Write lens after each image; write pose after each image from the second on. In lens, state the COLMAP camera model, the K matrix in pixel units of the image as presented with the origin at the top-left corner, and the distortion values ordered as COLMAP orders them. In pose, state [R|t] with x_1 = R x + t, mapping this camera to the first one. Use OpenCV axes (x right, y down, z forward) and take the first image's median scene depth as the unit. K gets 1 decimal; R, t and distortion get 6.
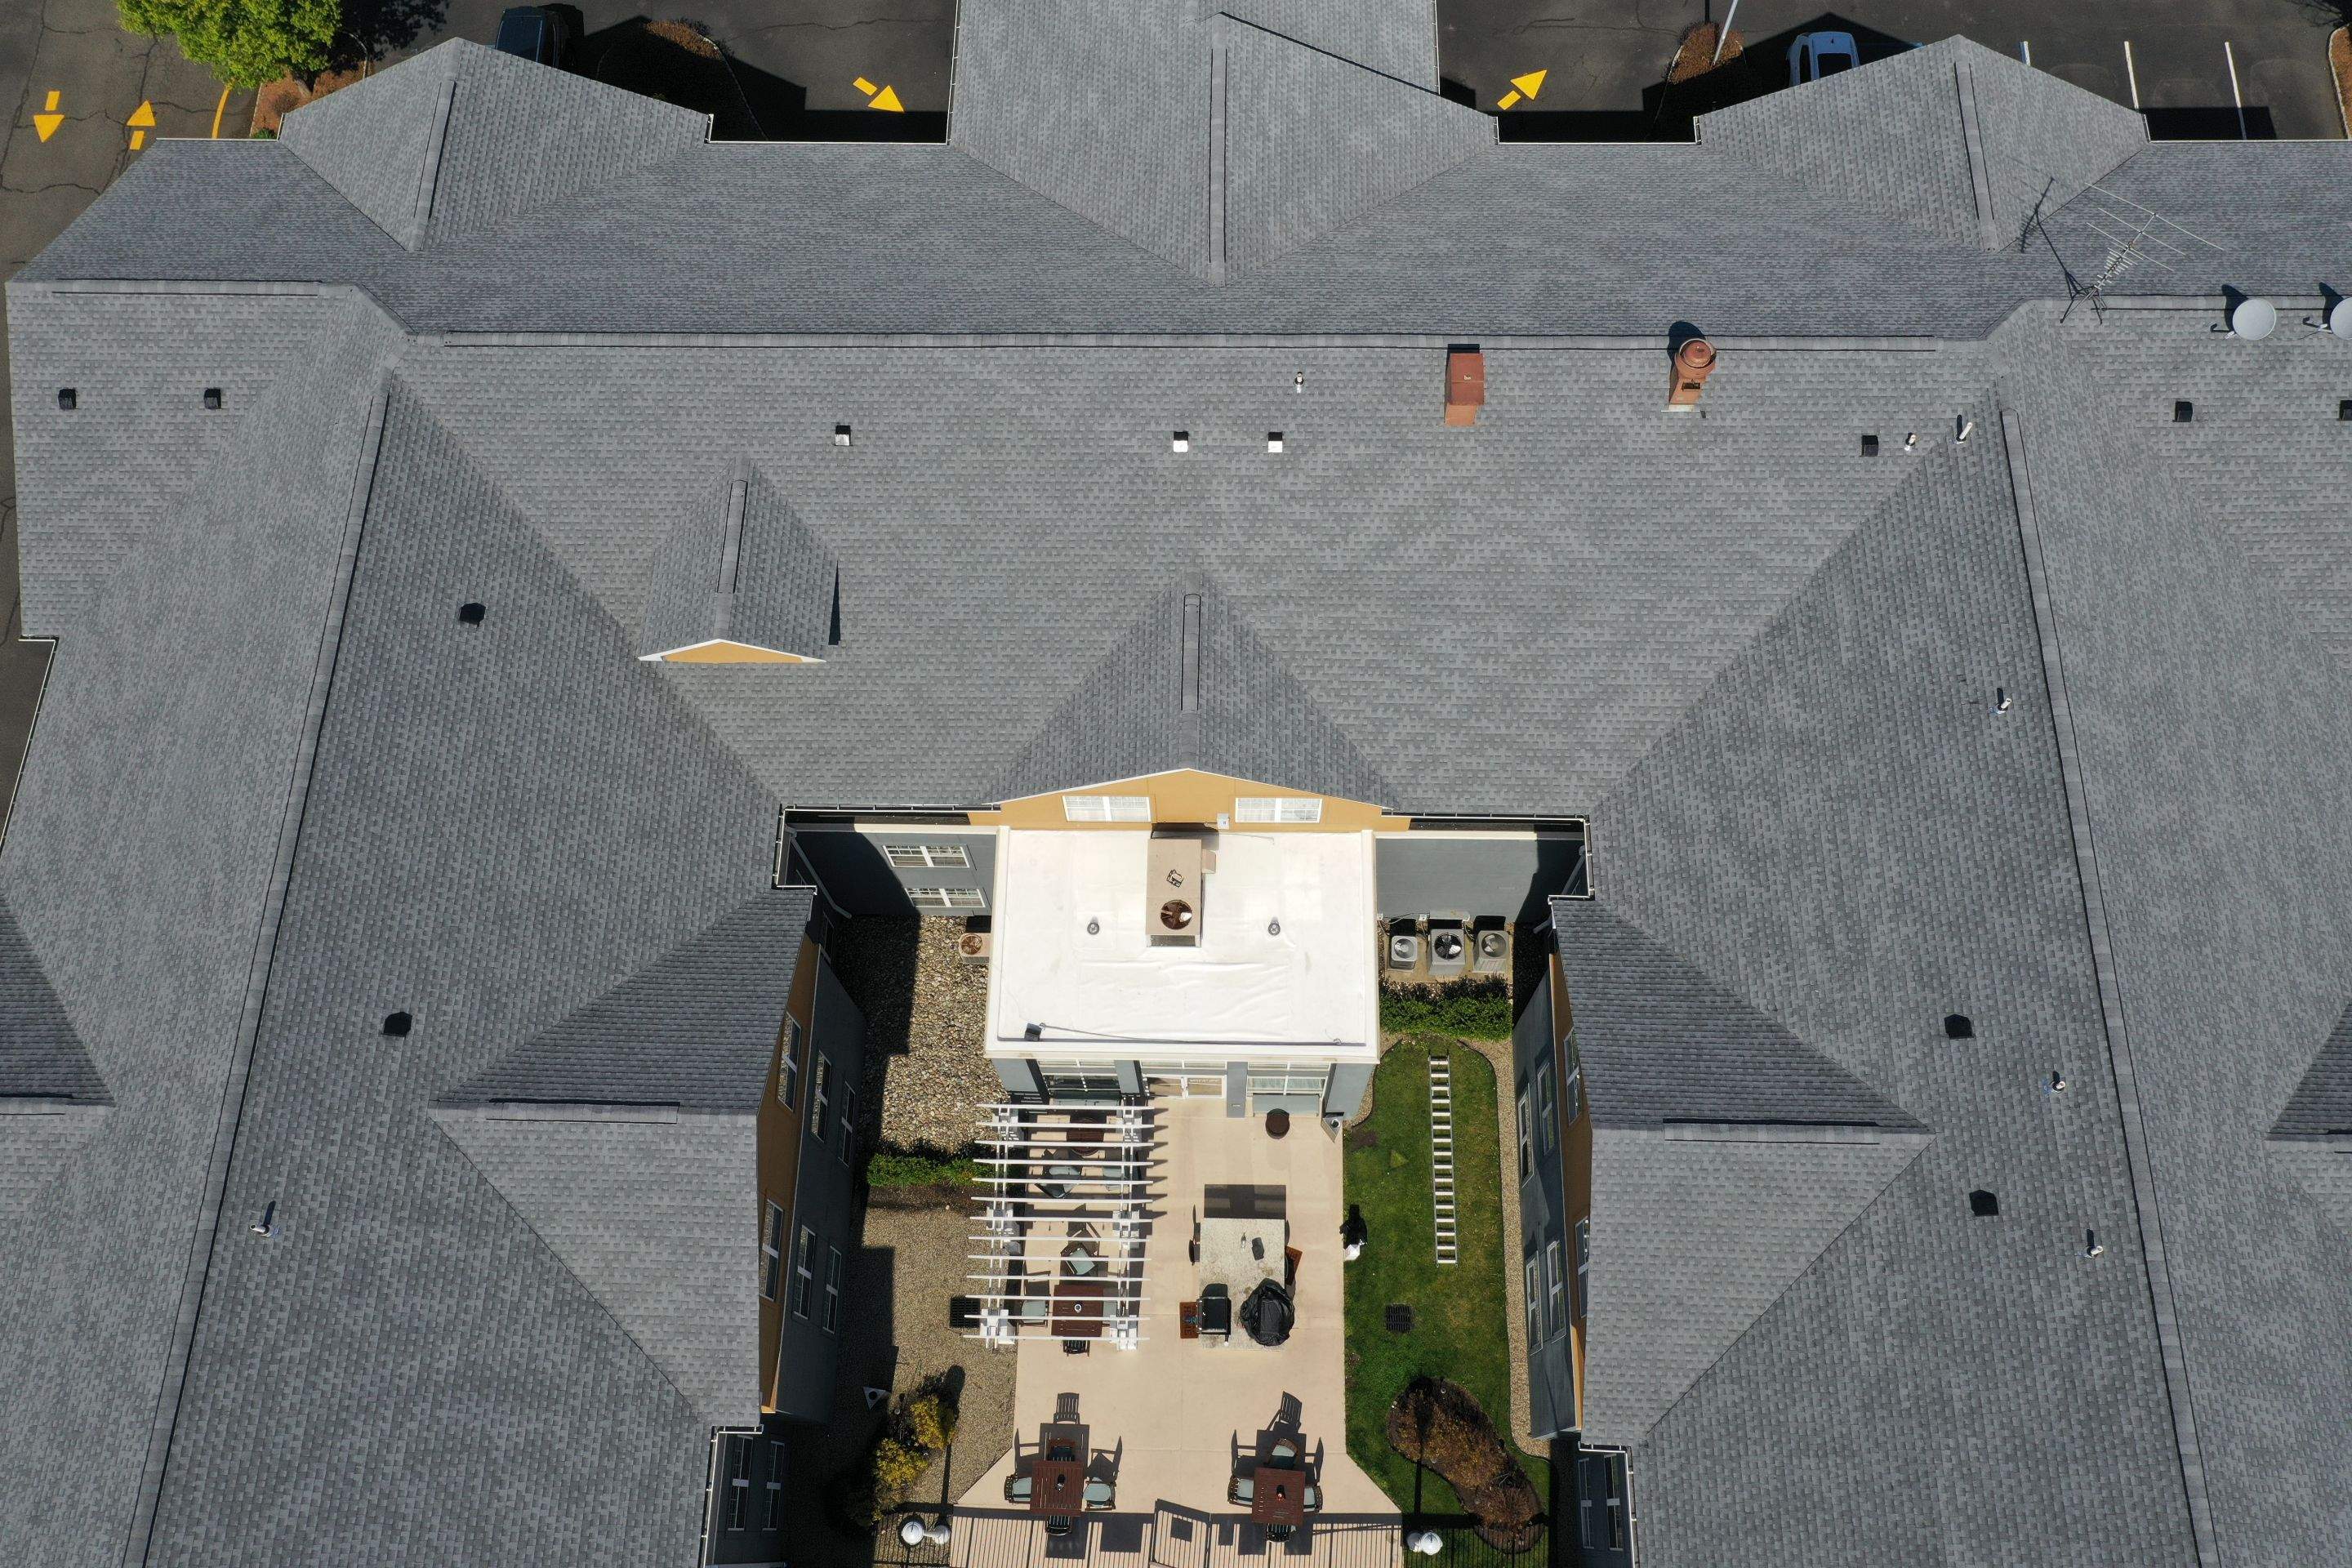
lens RADIAL K [[1871.8, 0, 1178.1], [0, 1871.8, 785.8], [0, 0, 1]] dist [0.015856, 0.002516]
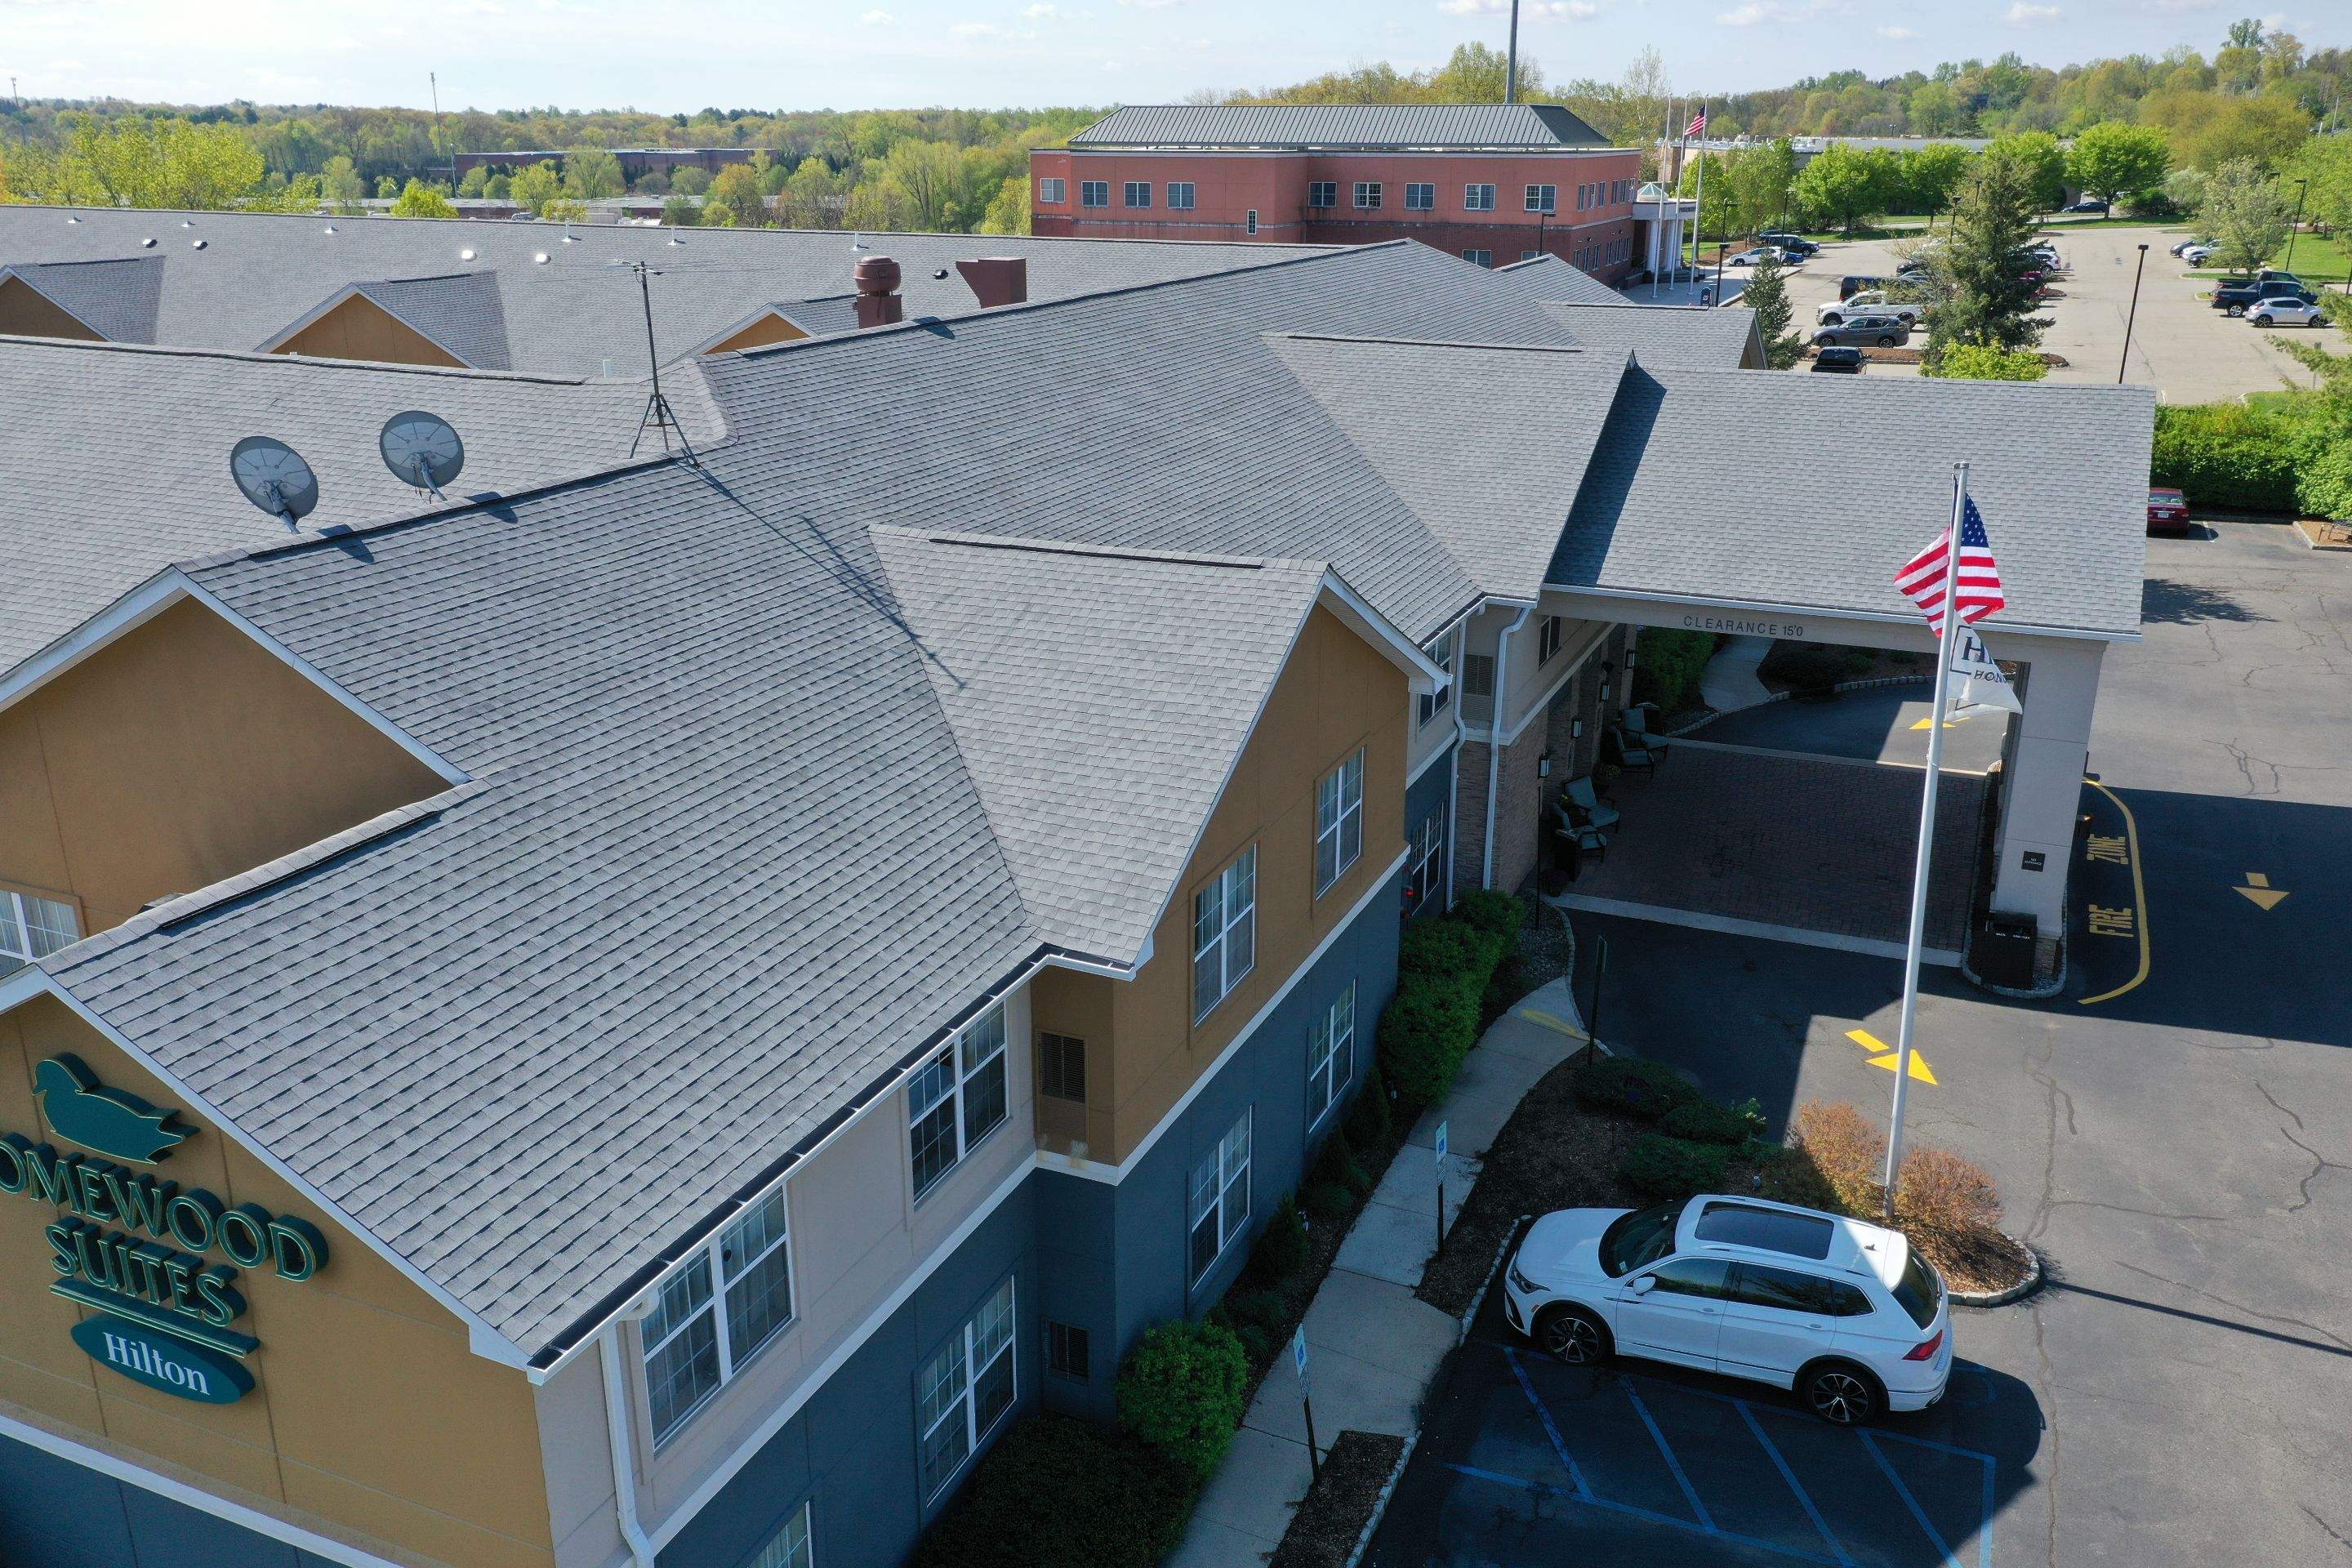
lens RADIAL K [[1871.8, 0, 1176.7], [0, 1871.8, 787.4], [0, 0, 1]] dist [0.015856, 0.002516]
pose [[-0.384932, 0.325716, -0.863560, 0.913670], [-0.854566, 0.227651, 0.466788, -0.609008], [0.348631, 0.917651, 0.190716, 0.997333]]
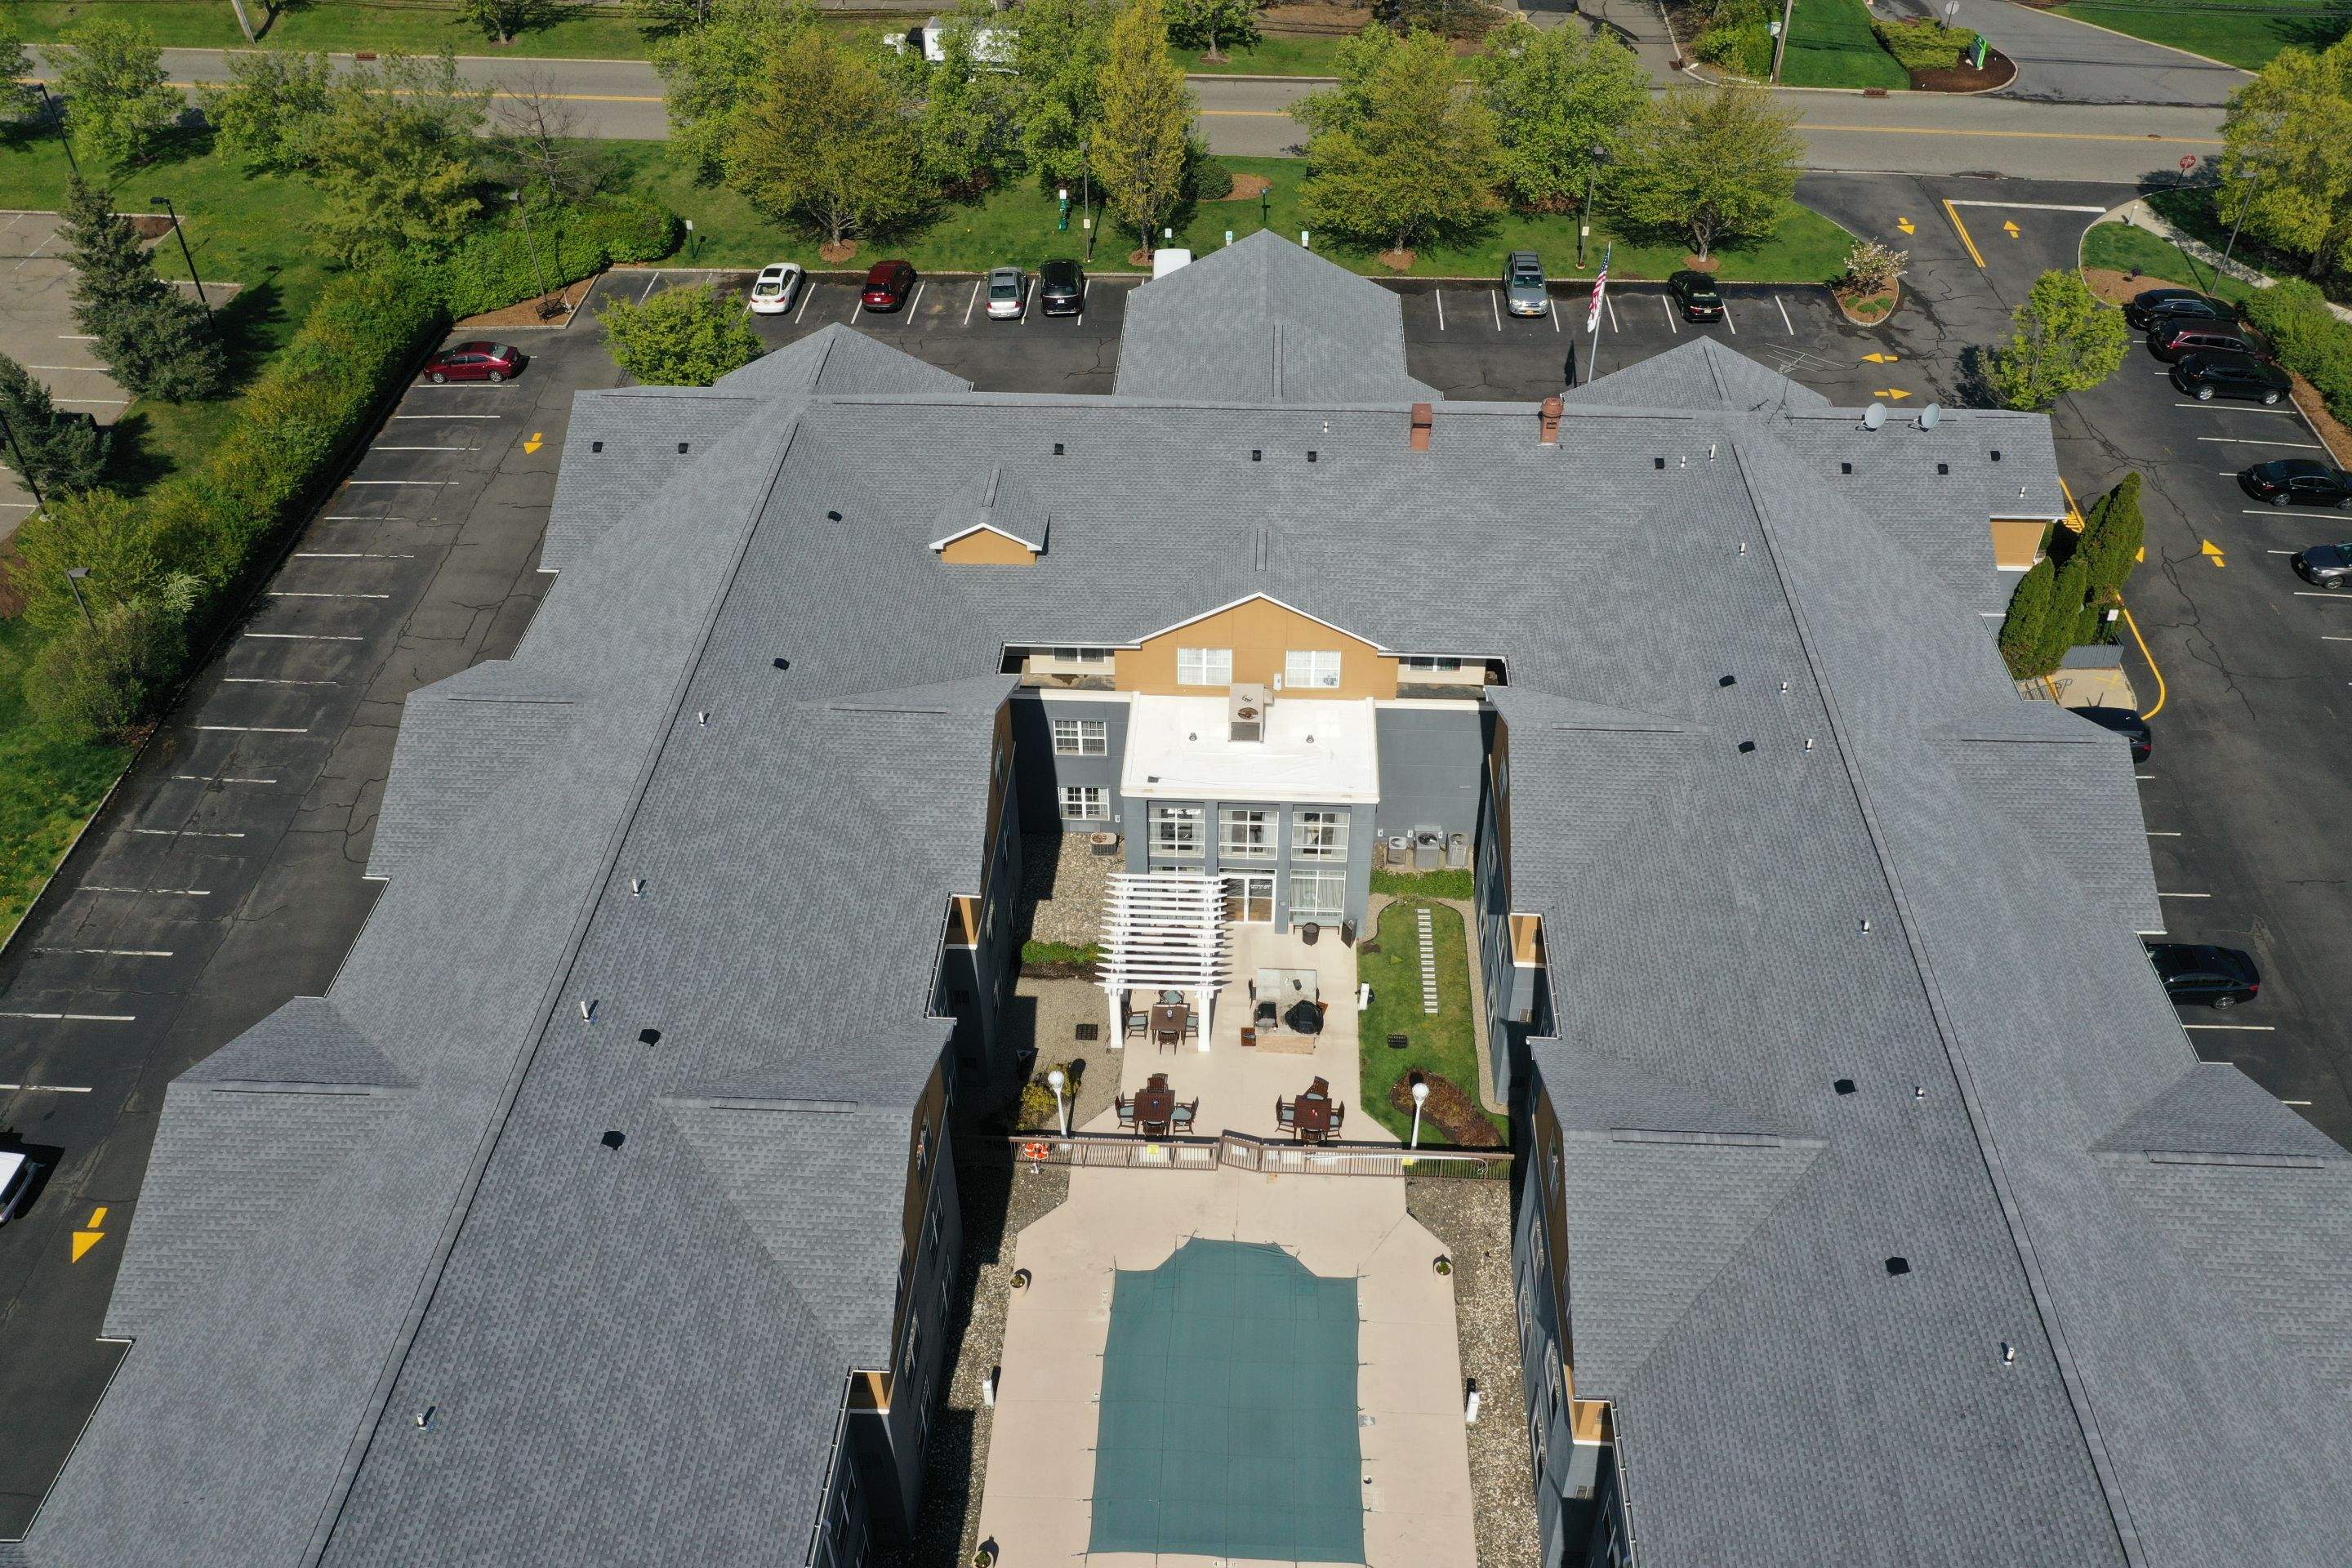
lens RADIAL K [[1871.8, 0, 1177.6], [0, 1871.8, 788.5], [0, 0, 1]] dist [0.015856, 0.002516]
pose [[0.999409, 0.031367, -0.014042, -0.034966], [-0.034281, 0.881109, -0.471669, 0.842249], [-0.002422, 0.471872, 0.881664, -0.342047]]
